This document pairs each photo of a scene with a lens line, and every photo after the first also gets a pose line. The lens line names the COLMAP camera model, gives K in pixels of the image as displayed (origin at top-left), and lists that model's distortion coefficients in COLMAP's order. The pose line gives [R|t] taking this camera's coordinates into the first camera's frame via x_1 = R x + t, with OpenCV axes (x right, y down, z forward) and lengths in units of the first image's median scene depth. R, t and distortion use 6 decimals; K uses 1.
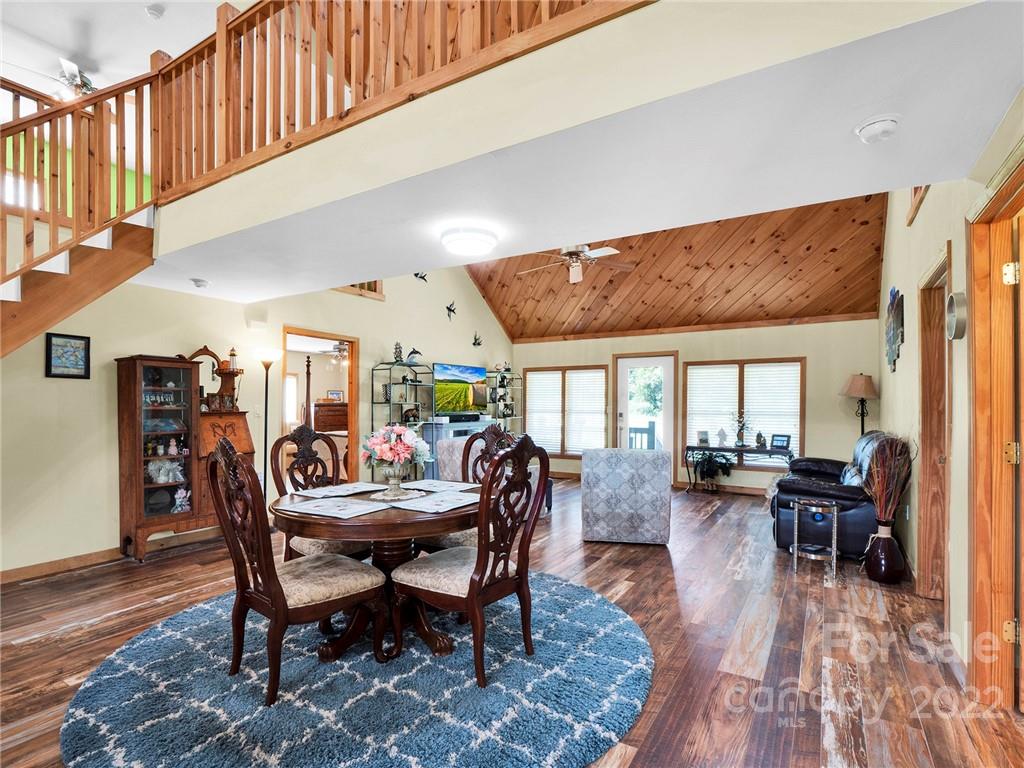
lens RADIAL K [[509.5, 0, 509.8], [0, 509.5, 405.3], [0, 0, 1]] dist [0.003581, -0.010495]
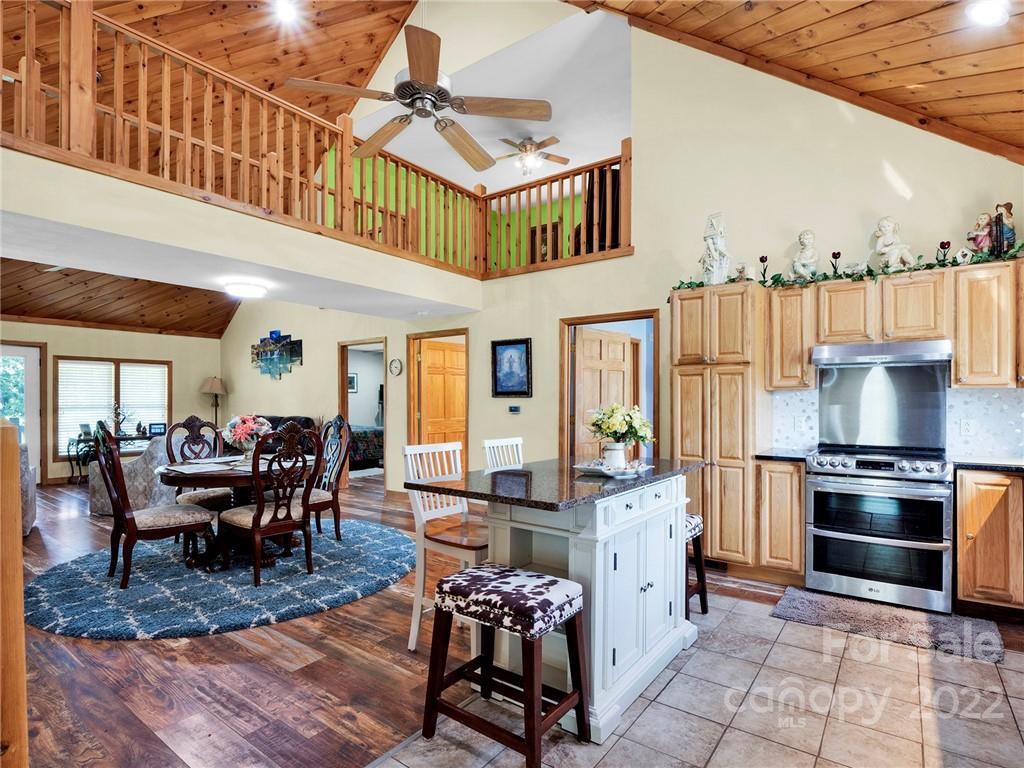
lens RADIAL K [[524.5, 0, 507.6], [0, 524.5, 399.5], [0, 0, 1]] dist [-0.004692, -0.006913]
pose [[0.090725, -0.002852, 0.995872, -0.634988], [0.000856, 0.999996, 0.002786, -0.002812], [-0.995876, 0.000600, 0.090727, 0.048538]]
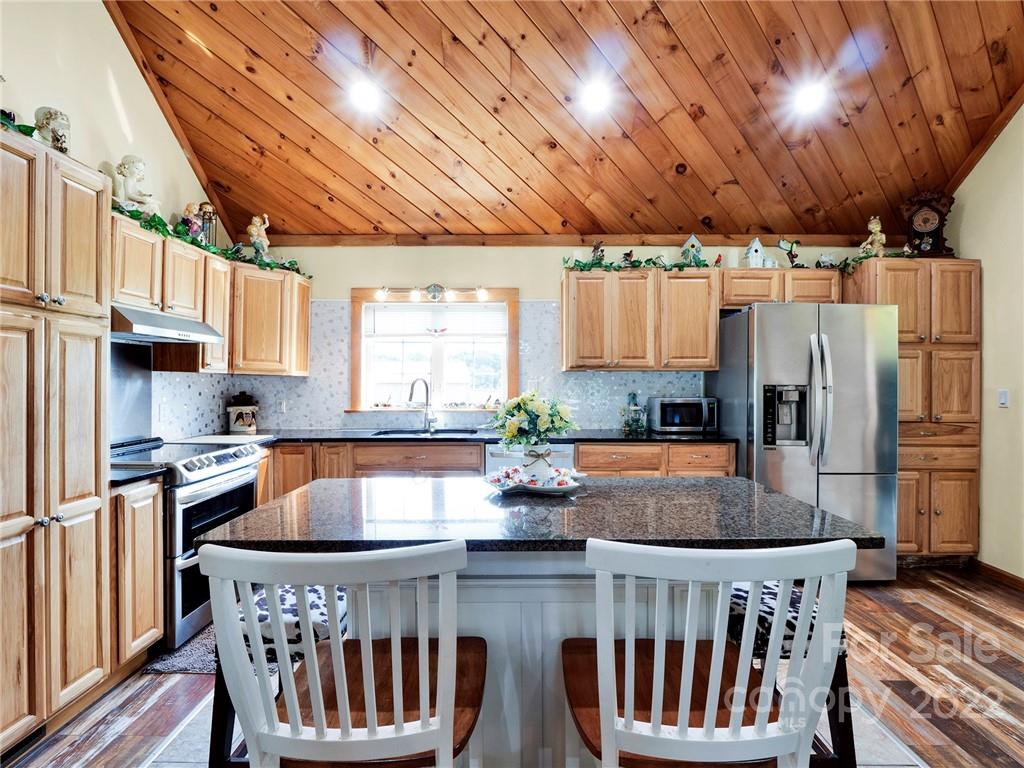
lens RADIAL K [[519.3, 0, 505.4], [0, 519.3, 381.0], [0, 0, 1]] dist [-0.014015, -0.000957]
pose [[-0.860446, -0.005084, -0.509516, -0.147302], [-0.003568, 0.999986, -0.003952, -0.002879], [0.509529, -0.001582, -0.860452, 0.216282]]
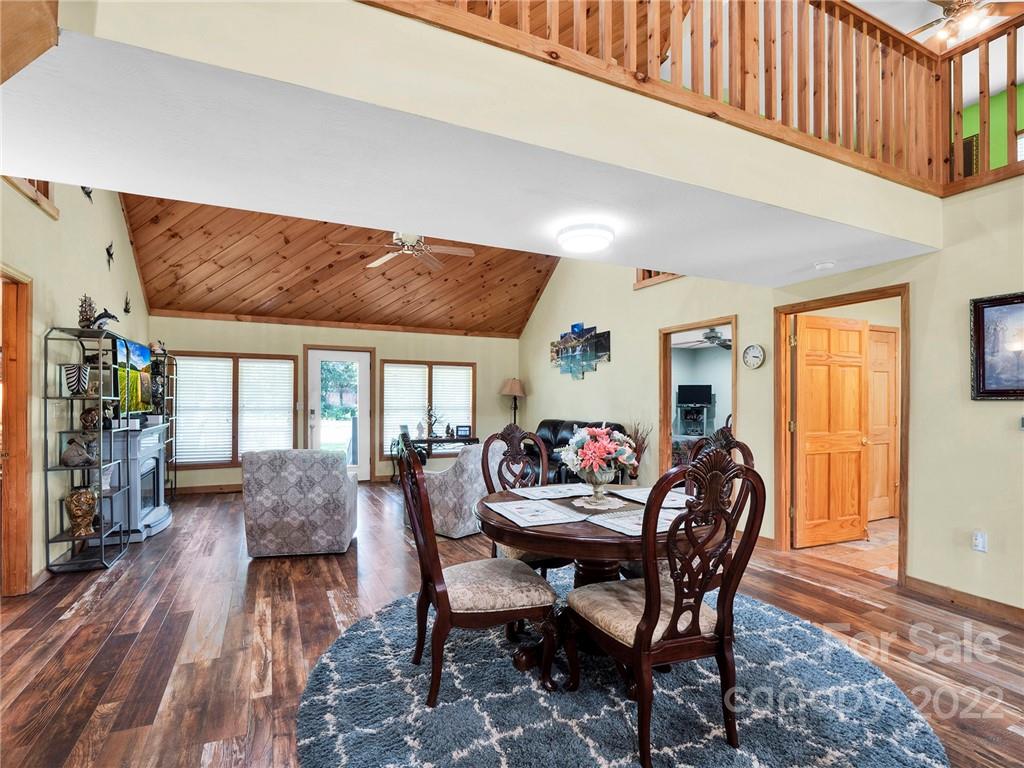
lens RADIAL K [[509.5, 0, 509.8], [0, 509.5, 405.3], [0, 0, 1]] dist [0.003581, -0.010495]
pose [[0.548691, -0.005685, 0.836006, -0.415563], [-0.002850, 0.999958, 0.008671, -0.002150], [-0.836021, -0.007140, 0.548652, 0.241601]]
